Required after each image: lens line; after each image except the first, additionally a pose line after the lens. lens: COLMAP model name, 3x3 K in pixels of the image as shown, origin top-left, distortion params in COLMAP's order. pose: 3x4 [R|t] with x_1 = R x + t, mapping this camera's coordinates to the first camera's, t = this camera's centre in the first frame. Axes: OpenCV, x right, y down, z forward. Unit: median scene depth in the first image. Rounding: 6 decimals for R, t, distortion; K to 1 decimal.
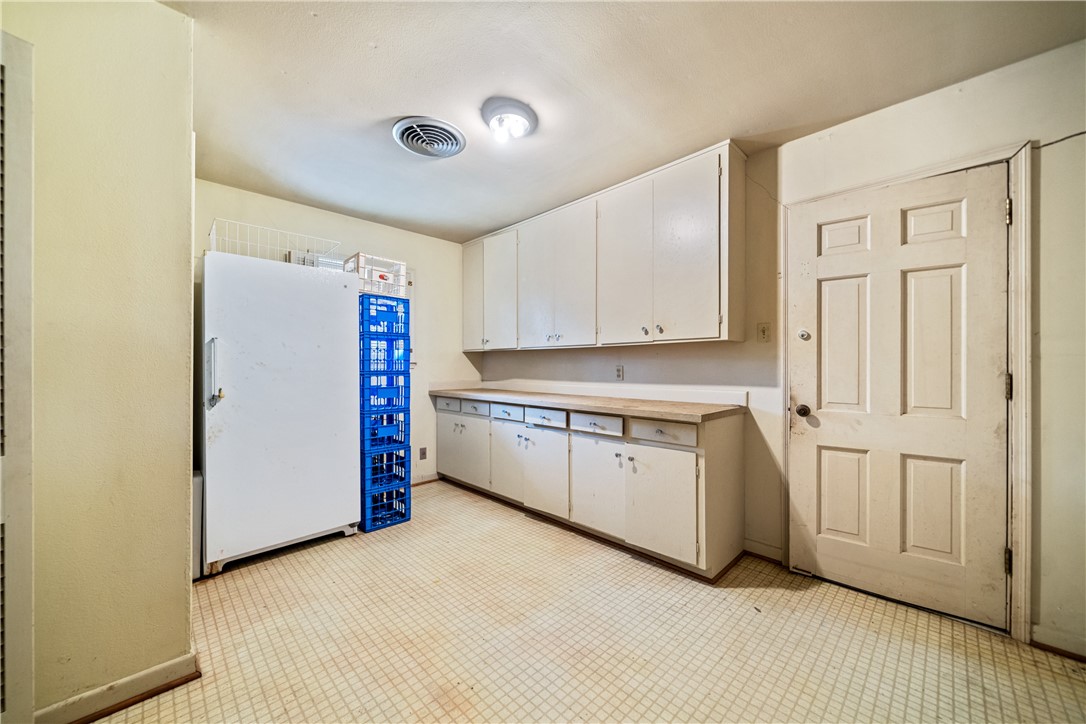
lens RADIAL K [[396.4, 0, 543.0], [0, 396.4, 363.9], [0, 0, 1]] dist [-0.002460, -0.000103]
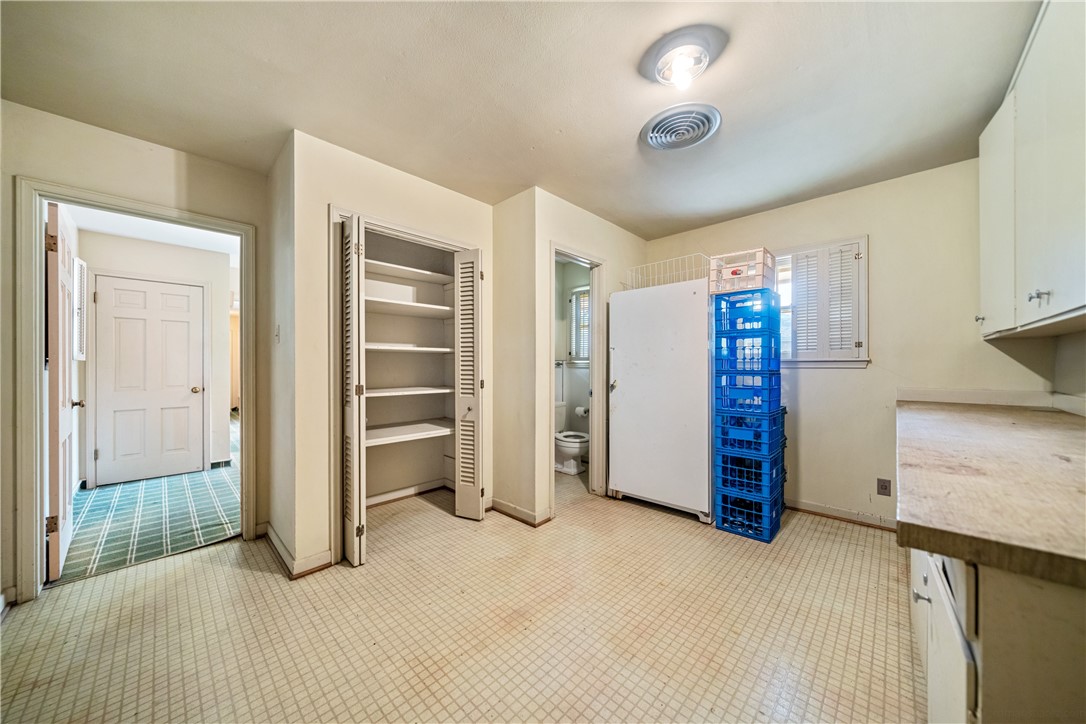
lens RADIAL K [[369.4, 0, 543.6], [0, 369.4, 367.0], [0, 0, 1]] dist [-0.000037, 0.000021]
pose [[0.033774, 0.000822, -0.999429, 0.490143], [0.007212, 0.999973, 0.001066, 0.005505], [0.999403, -0.007243, 0.033768, 0.522316]]
